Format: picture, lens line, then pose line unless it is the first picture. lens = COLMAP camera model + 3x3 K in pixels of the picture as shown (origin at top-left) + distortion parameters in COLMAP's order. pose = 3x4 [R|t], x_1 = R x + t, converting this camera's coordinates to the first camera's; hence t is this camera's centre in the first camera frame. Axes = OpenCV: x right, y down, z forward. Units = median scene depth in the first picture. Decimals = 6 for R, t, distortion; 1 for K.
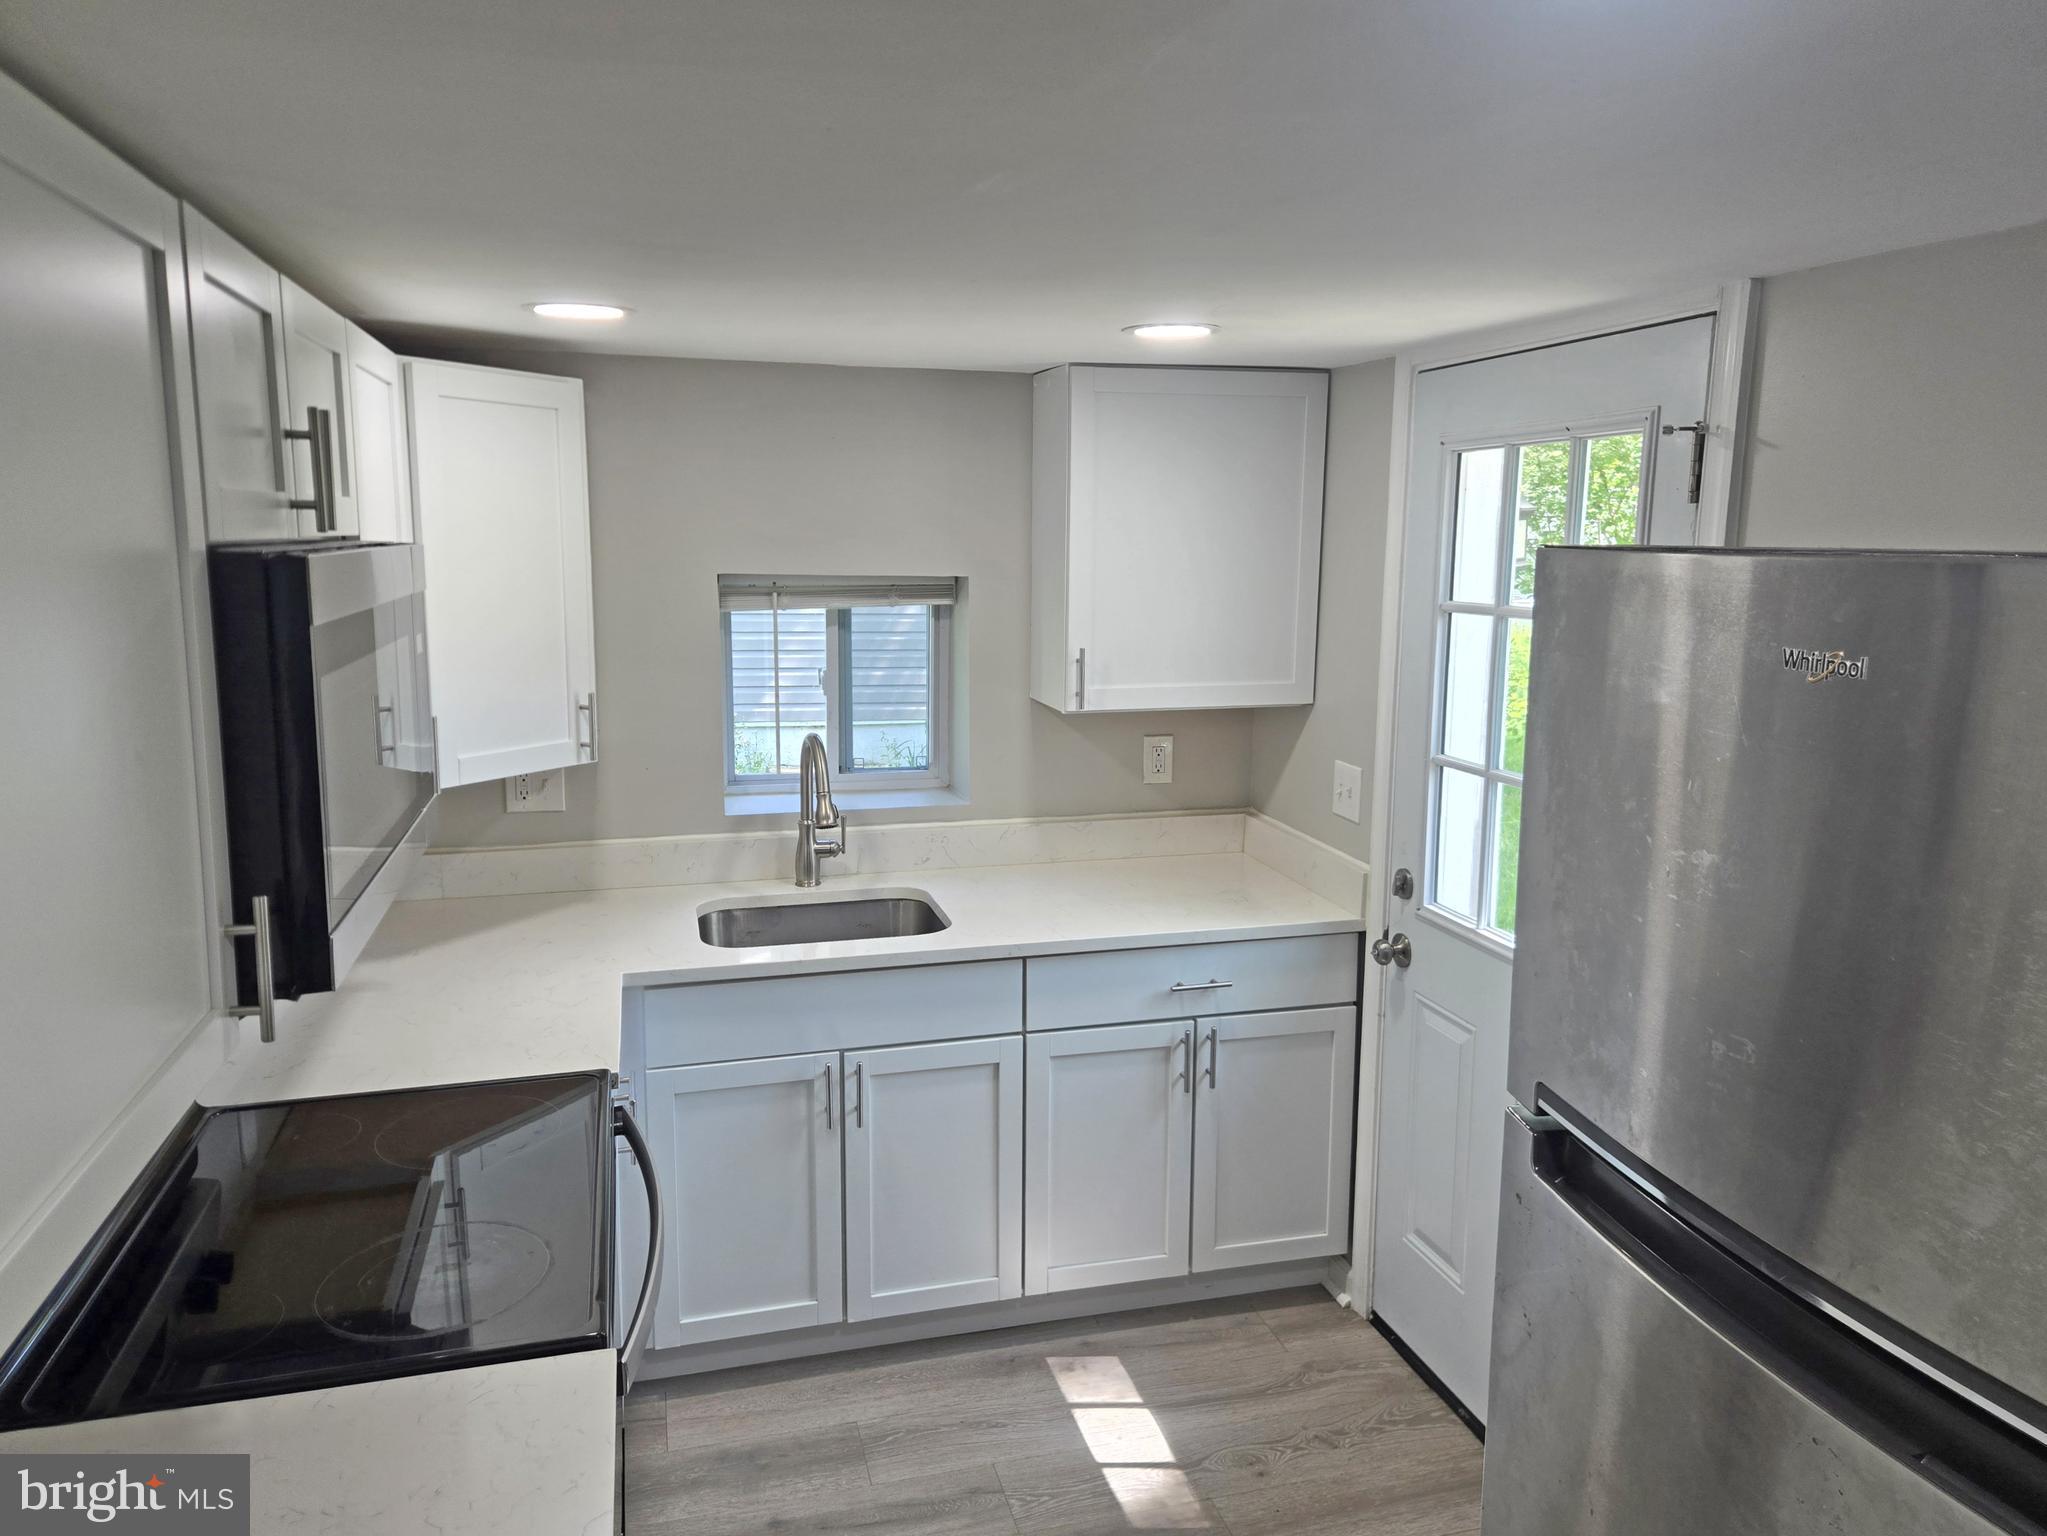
lens RADIAL K [[1393.8, 0, 1006.8], [0, 1393.8, 768.7], [0, 0, 1]] dist [0.078358, -0.063944]
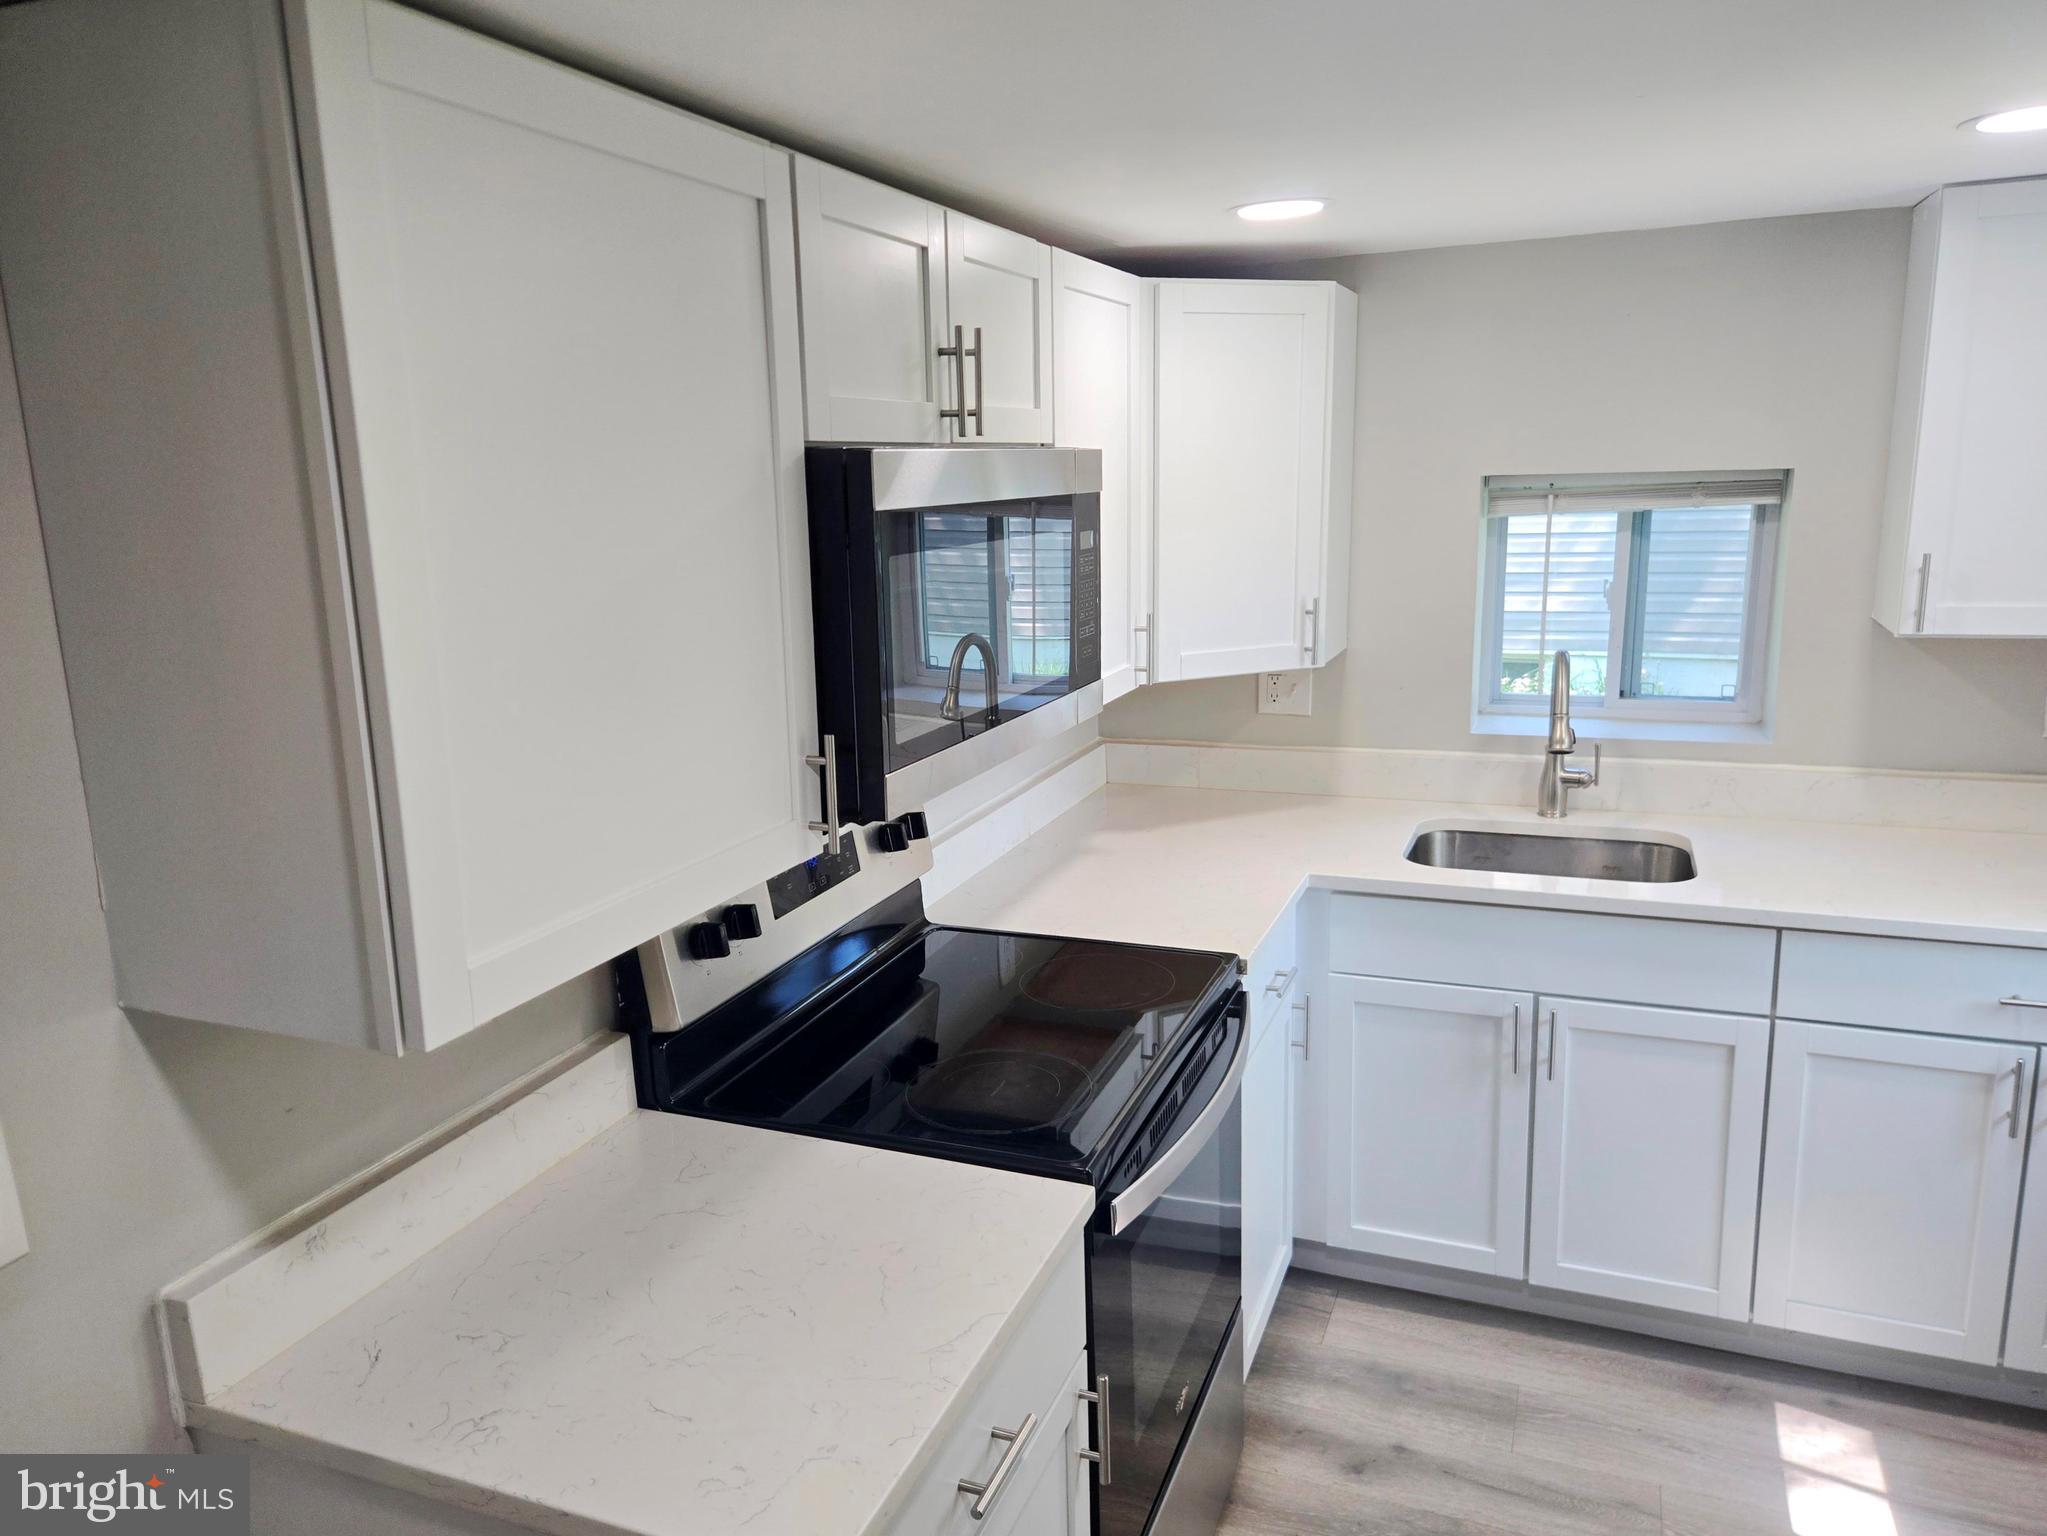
lens RADIAL K [[1393.8, 0, 1006.8], [0, 1393.8, 768.7], [0, 0, 1]] dist [0.078358, -0.063944]
pose [[0.802267, 0.095923, -0.589208, 0.127757], [-0.064813, 0.995167, 0.073763, 0.008553], [0.593436, -0.020989, 0.804607, 0.050914]]
